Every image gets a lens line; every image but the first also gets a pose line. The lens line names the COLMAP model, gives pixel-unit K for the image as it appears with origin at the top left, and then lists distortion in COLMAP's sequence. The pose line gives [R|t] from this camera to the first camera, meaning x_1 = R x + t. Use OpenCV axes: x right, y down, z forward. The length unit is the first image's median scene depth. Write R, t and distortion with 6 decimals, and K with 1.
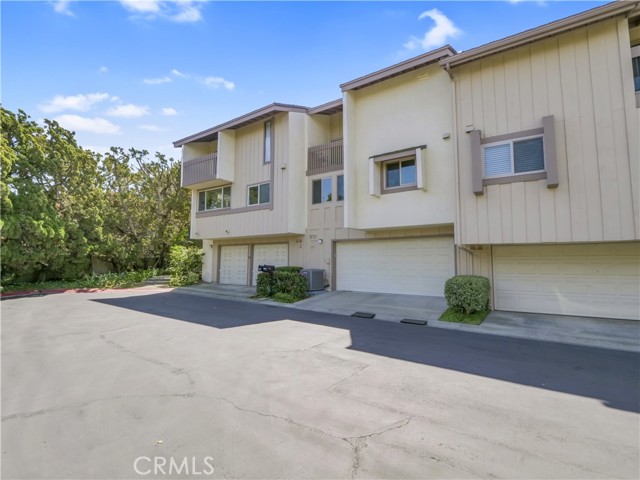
lens RADIAL K [[321.3, 0, 320.0], [0, 321.3, 238.3], [0, 0, 1]] dist [-0.018180, 0.001876]
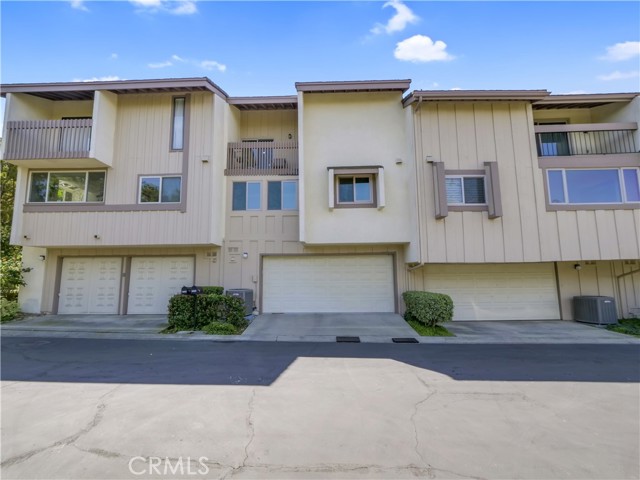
lens RADIAL K [[321.3, 0, 319.3], [0, 321.3, 239.1], [0, 0, 1]] dist [-0.018180, 0.001876]
pose [[0.828855, 0.056318, 0.556621, -0.320858], [-0.031354, 0.998033, -0.054291, 0.006752], [-0.558584, 0.027548, 0.828991, 0.206282]]
